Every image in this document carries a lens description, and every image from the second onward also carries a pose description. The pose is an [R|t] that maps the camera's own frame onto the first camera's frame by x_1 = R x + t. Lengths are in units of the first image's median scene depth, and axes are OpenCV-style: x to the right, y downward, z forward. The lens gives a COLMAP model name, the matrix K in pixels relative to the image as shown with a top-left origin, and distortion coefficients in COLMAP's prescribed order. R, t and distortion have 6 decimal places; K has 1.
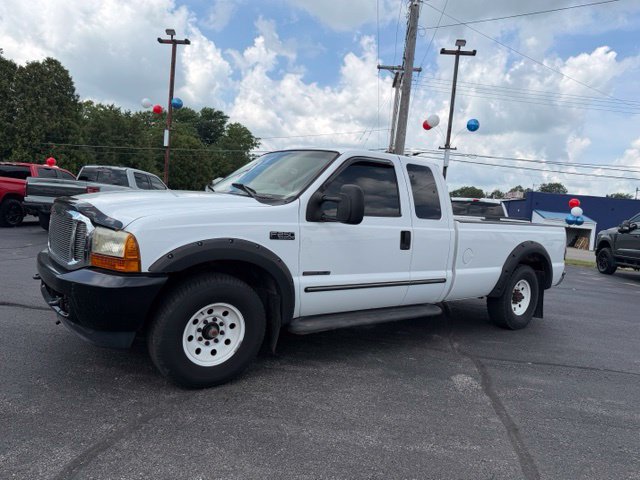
lens RADIAL K [[446.0, 0, 318.0], [0, 446.0, 244.6], [0, 0, 1]] dist [0.038694, -0.050977]
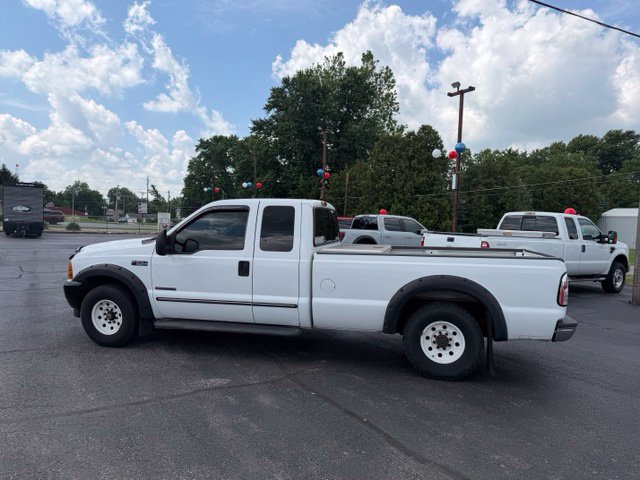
lens RADIAL K [[446.0, 0, 318.0], [0, 446.0, 244.6], [0, 0, 1]] dist [0.038694, -0.050977]
pose [[0.634788, -0.032237, -0.772014, 0.153168], [-0.035302, 0.996876, -0.070653, 0.000526], [0.771880, 0.072103, 0.631667, 0.043631]]
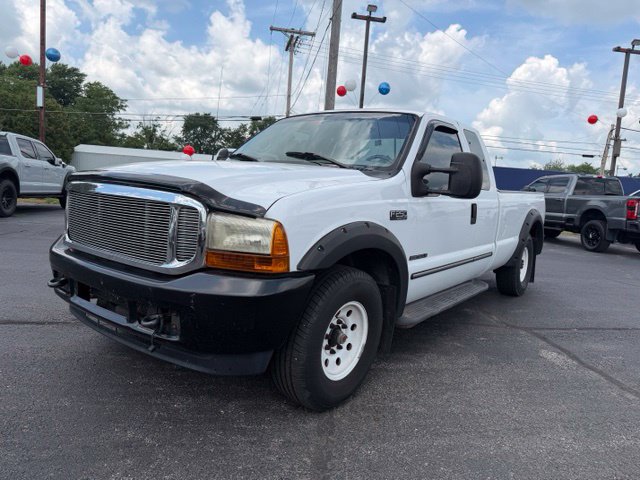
lens RADIAL K [[454.1, 0, 316.0], [0, 454.1, 239.5], [0, 0, 1]] dist [0.006567, -0.011791]
pose [[0.963424, -0.049600, 0.263351, -0.043201], [0.034816, 0.997560, 0.060516, -0.002950], [-0.265710, -0.049134, 0.962800, 0.020689]]
